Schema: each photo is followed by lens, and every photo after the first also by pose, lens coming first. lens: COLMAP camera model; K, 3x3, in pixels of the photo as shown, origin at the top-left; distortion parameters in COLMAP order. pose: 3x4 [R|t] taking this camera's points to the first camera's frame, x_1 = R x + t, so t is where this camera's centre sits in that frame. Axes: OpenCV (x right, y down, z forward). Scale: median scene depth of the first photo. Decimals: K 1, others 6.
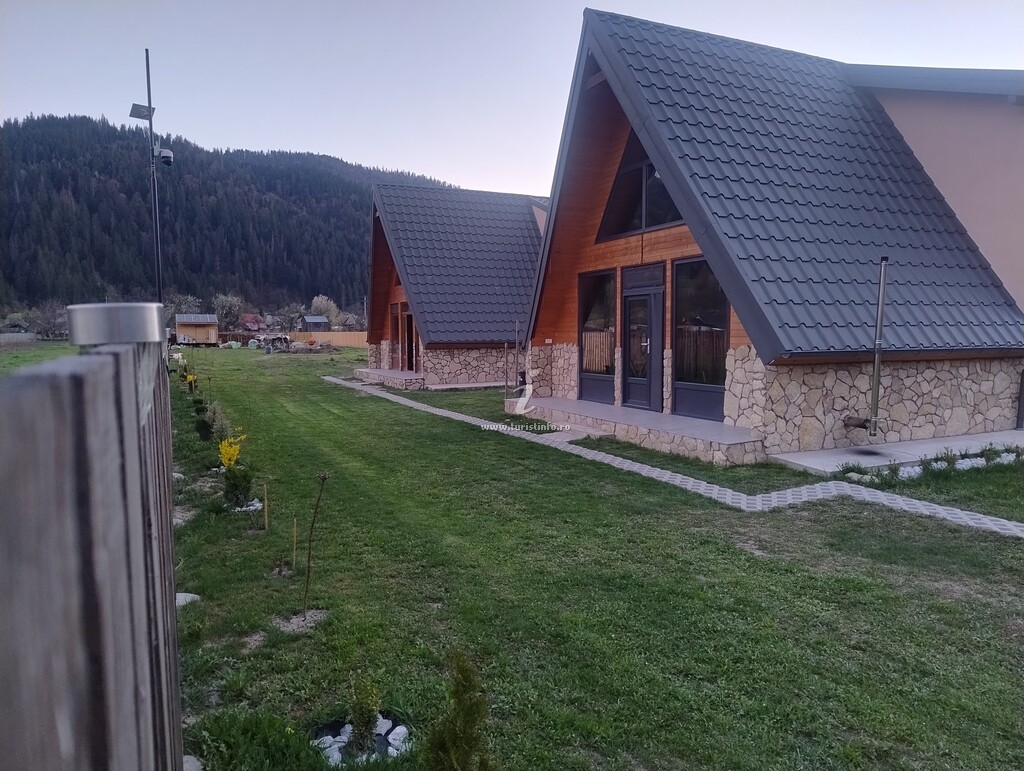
lens RADIAL K [[703.5, 0, 512.0], [0, 703.5, 385.5], [0, 0, 1]] dist [0.067001, -0.079288]
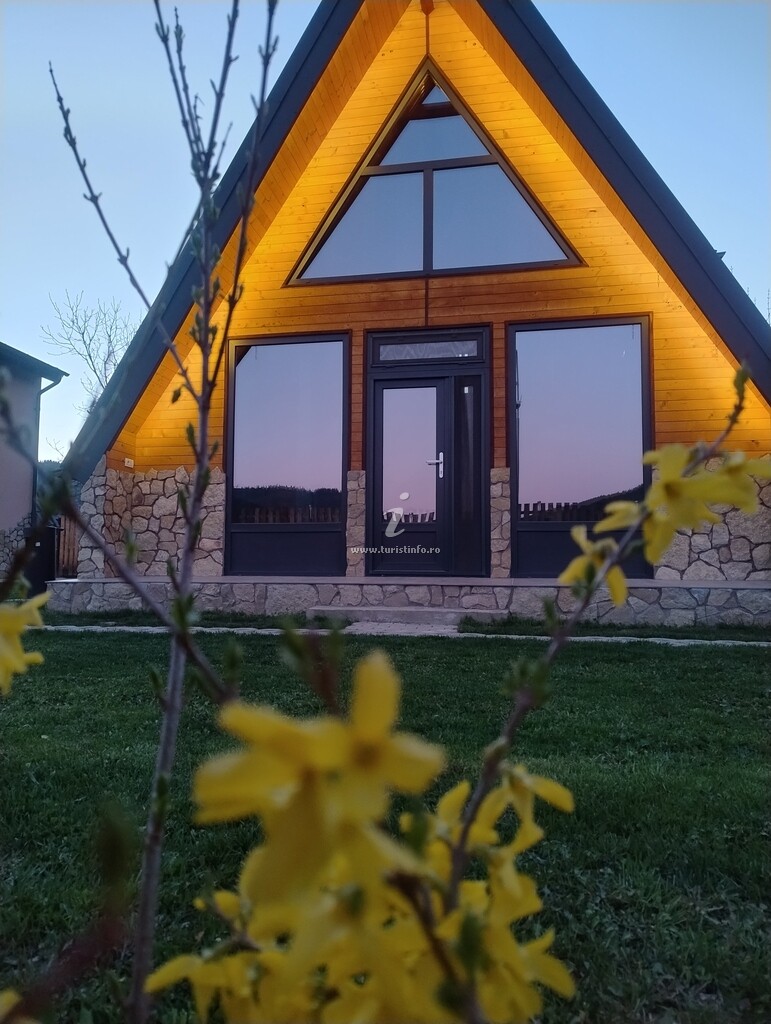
lens RADIAL K [[703.5, 0, 385.5], [0, 703.5, 512.0], [0, 0, 1]] dist [0.067001, -0.079288]
pose [[0.579851, 0.078304, 0.810951, -0.355860], [0.050445, 0.990010, -0.131663, 0.066589], [-0.813160, 0.117253, 0.570108, 0.838547]]
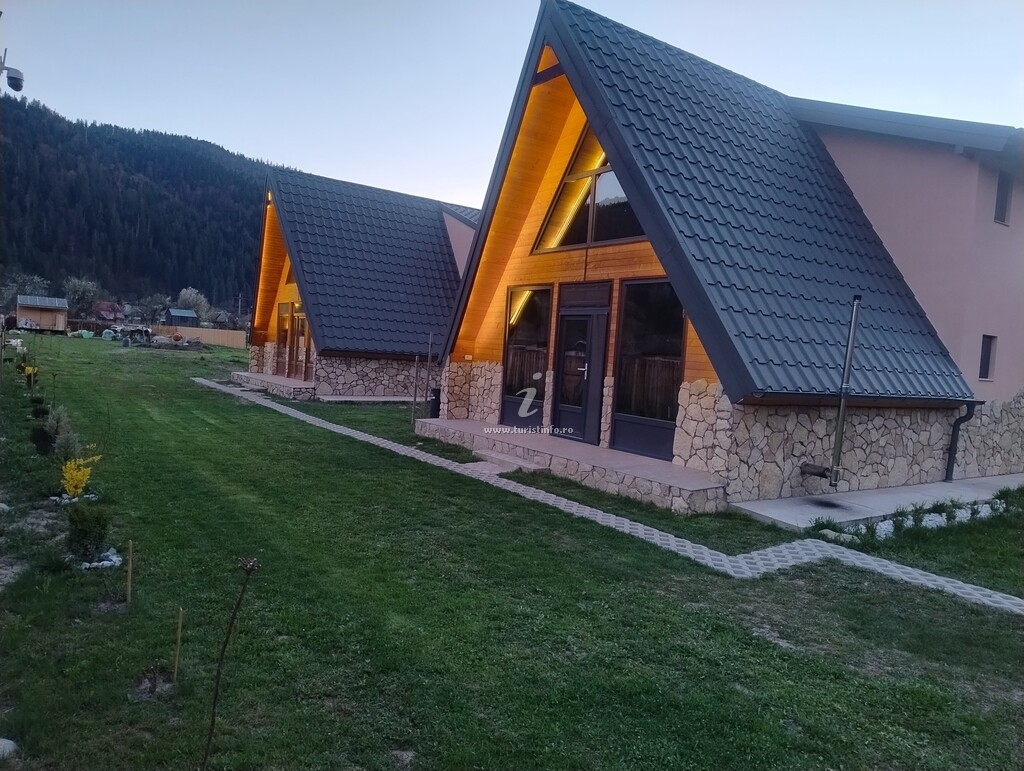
lens RADIAL K [[703.5, 0, 512.0], [0, 703.5, 385.5], [0, 0, 1]] dist [0.067001, -0.079288]
pose [[0.983524, 0.063737, 0.169168, -0.063420], [-0.060193, 0.997848, -0.026004, -0.009874], [-0.170461, 0.015393, 0.985244, 0.141347]]
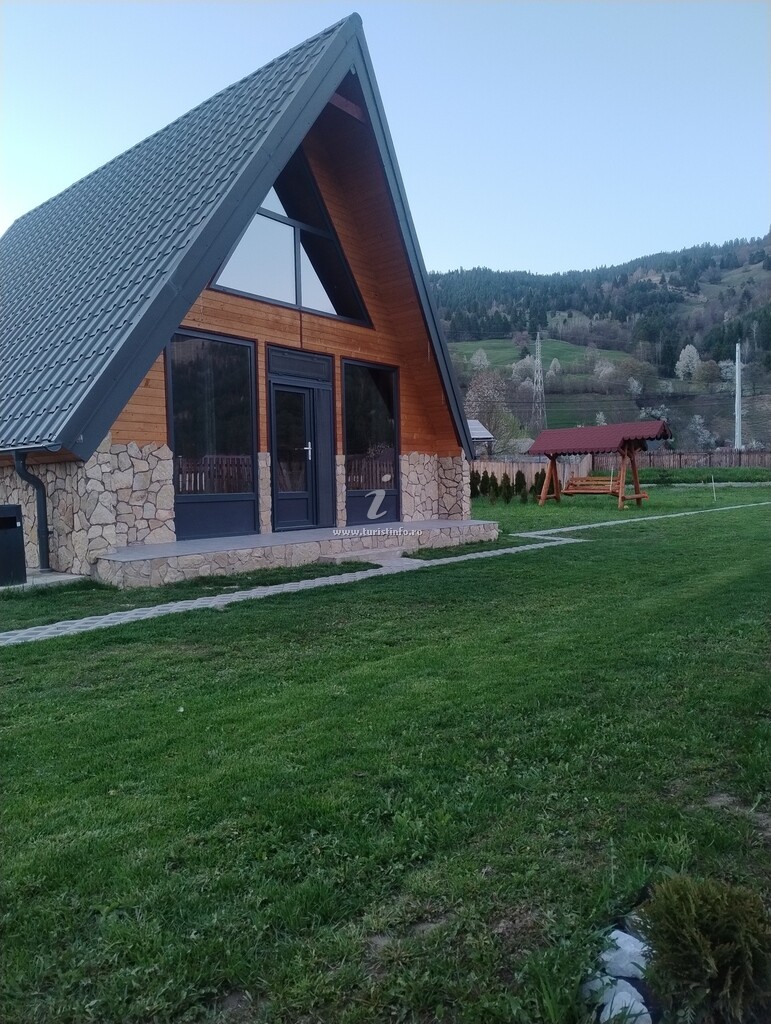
lens RADIAL K [[703.5, 0, 385.5], [0, 703.5, 512.0], [0, 0, 1]] dist [0.067001, -0.079288]
pose [[-0.414151, -0.016847, 0.910052, -0.701779], [0.093932, 0.993699, 0.061142, -0.031980], [-0.905349, 0.110805, -0.409959, 1.493142]]
